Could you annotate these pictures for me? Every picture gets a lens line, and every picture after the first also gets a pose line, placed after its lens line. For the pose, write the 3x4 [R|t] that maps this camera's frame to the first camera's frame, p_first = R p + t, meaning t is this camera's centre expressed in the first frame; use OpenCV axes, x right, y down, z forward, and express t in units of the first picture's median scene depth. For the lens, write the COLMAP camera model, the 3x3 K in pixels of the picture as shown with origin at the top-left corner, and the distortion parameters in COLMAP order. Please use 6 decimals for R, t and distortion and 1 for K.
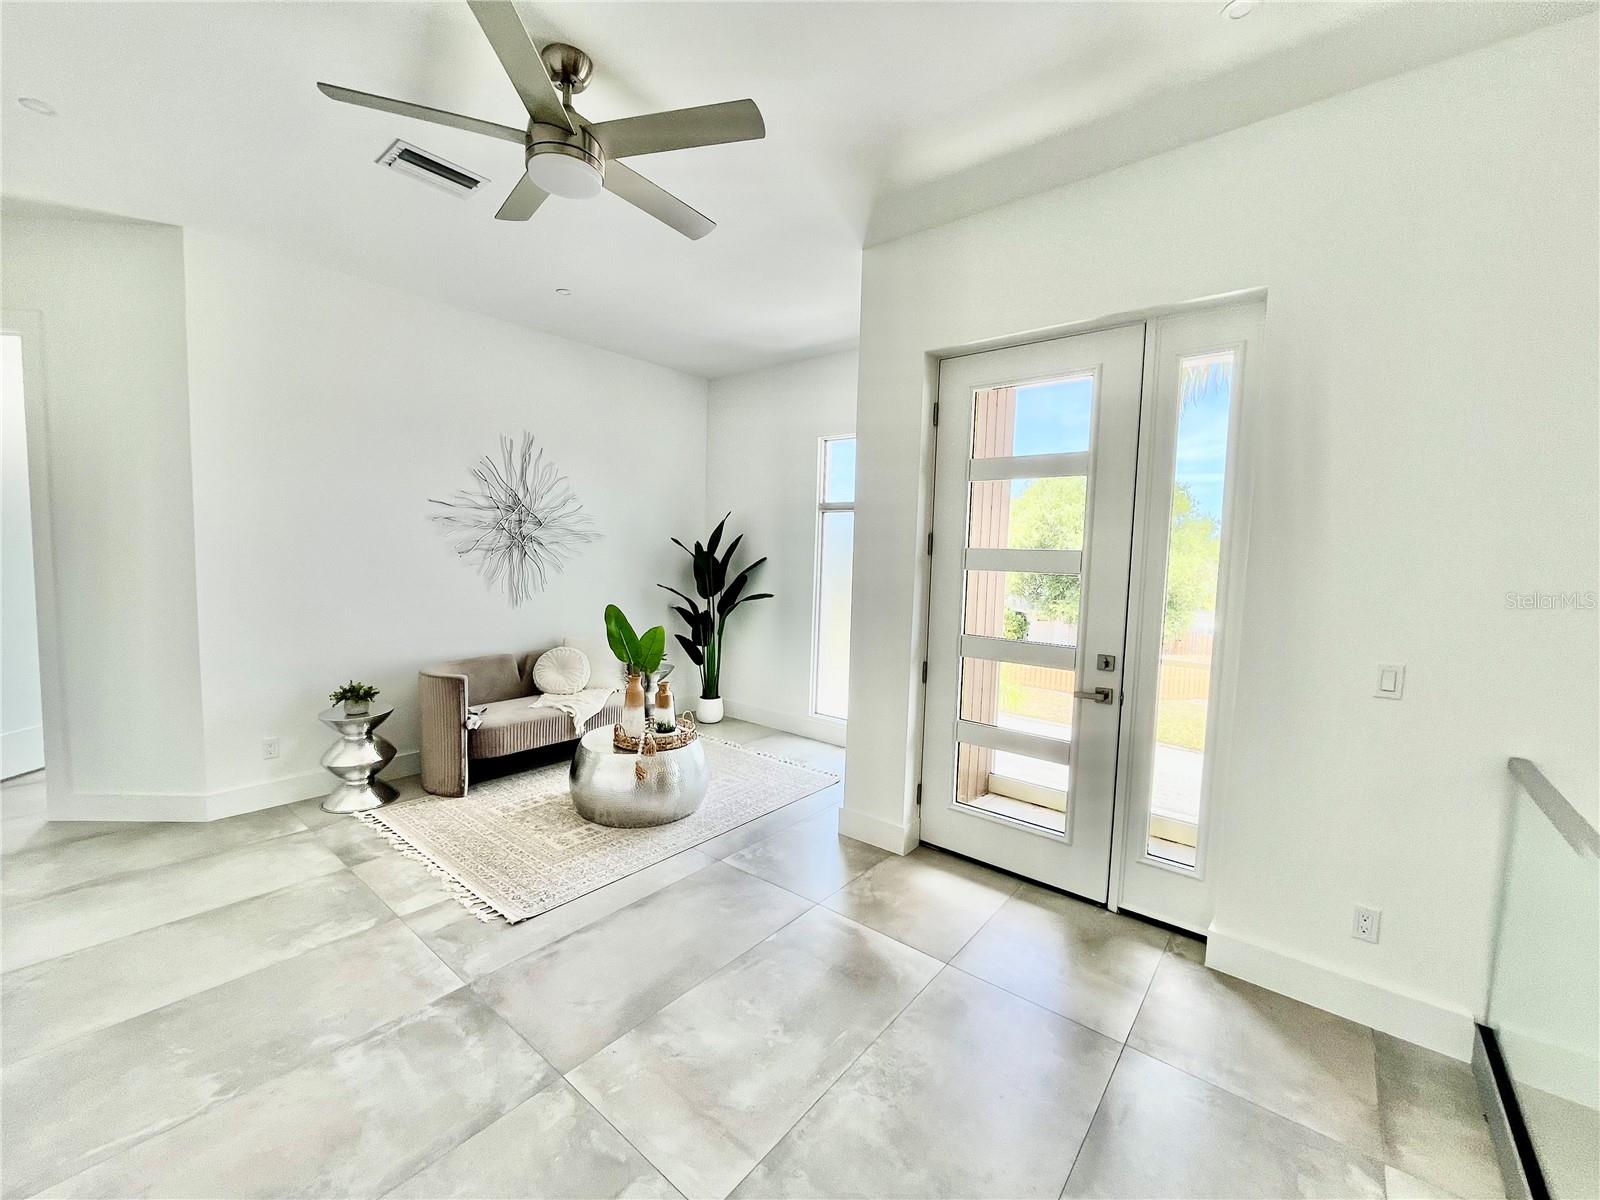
lens RADIAL K [[648.4, 0, 800.0], [0, 648.4, 600.0], [0, 0, 1]] dist [-0.001213, -0.000212]
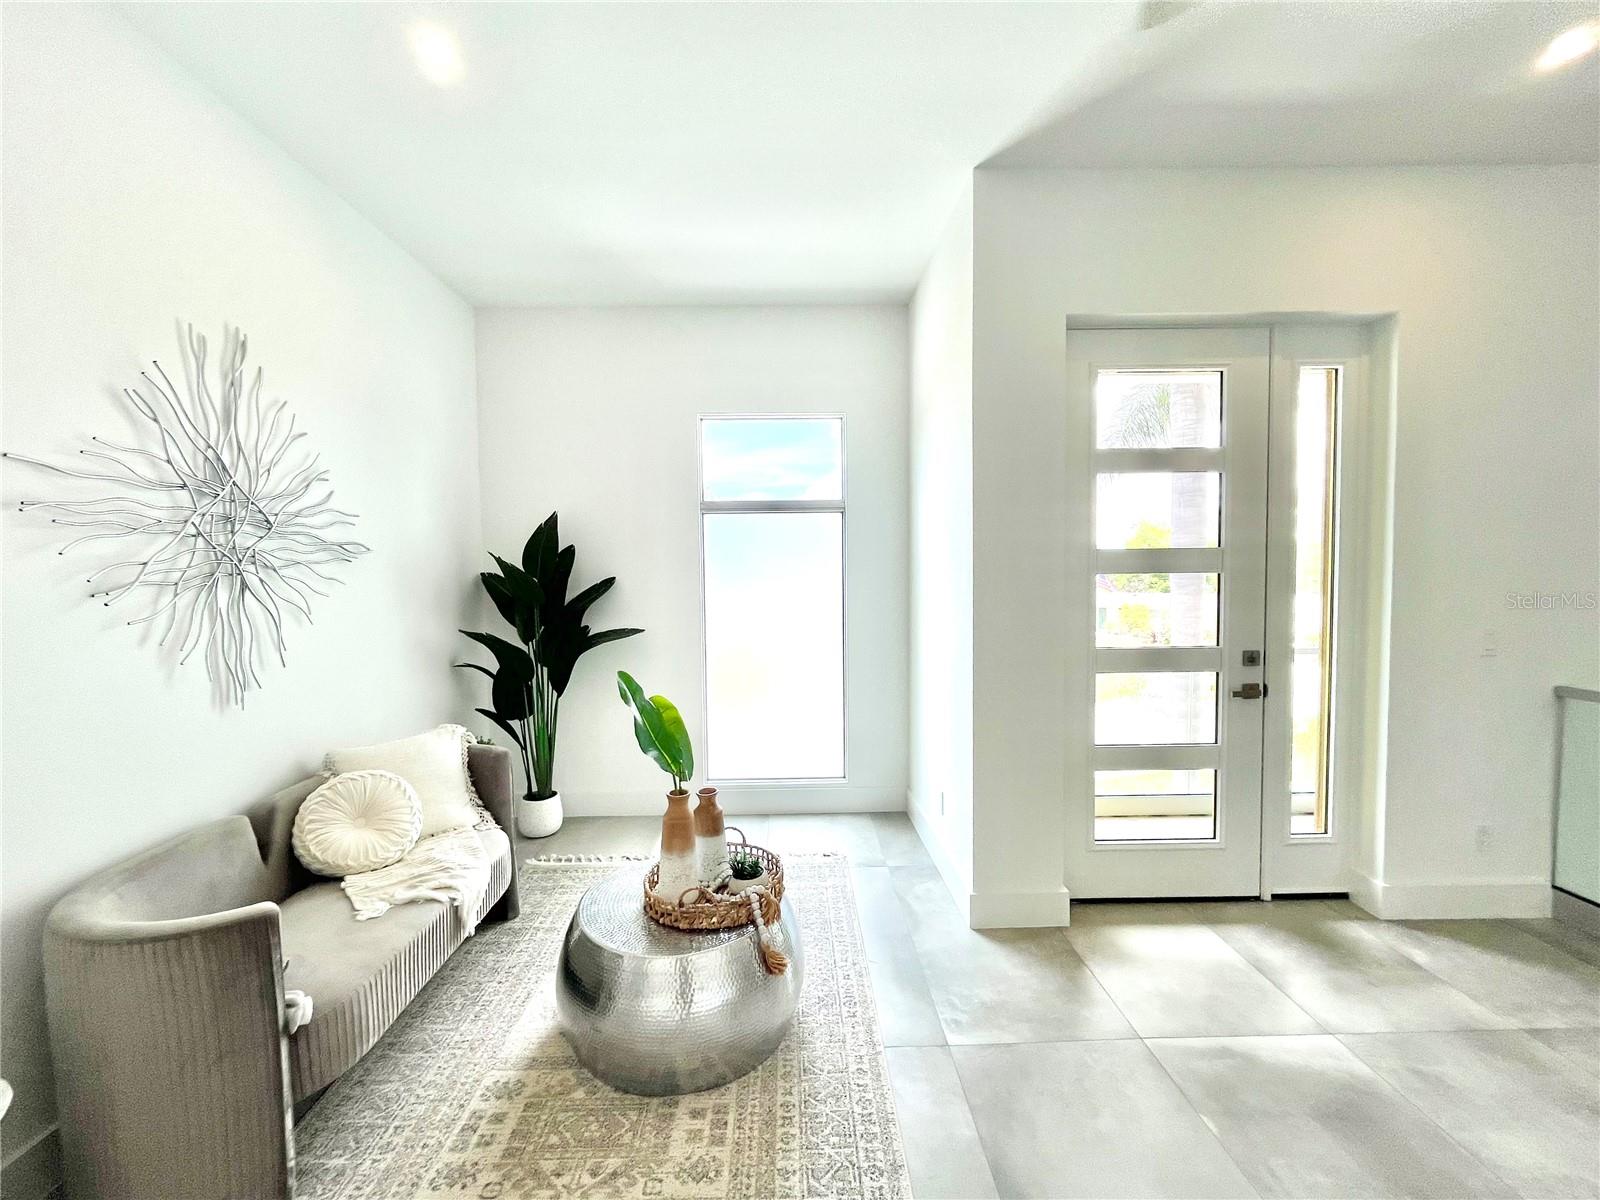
lens RADIAL K [[648.4, 0, 800.0], [0, 648.4, 600.0], [0, 0, 1]] dist [-0.001213, -0.000212]
pose [[0.764058, -0.067792, 0.641576, -0.509956], [0.083251, 0.996510, 0.006152, -0.041750], [-0.639754, 0.048711, 0.767035, 0.484938]]
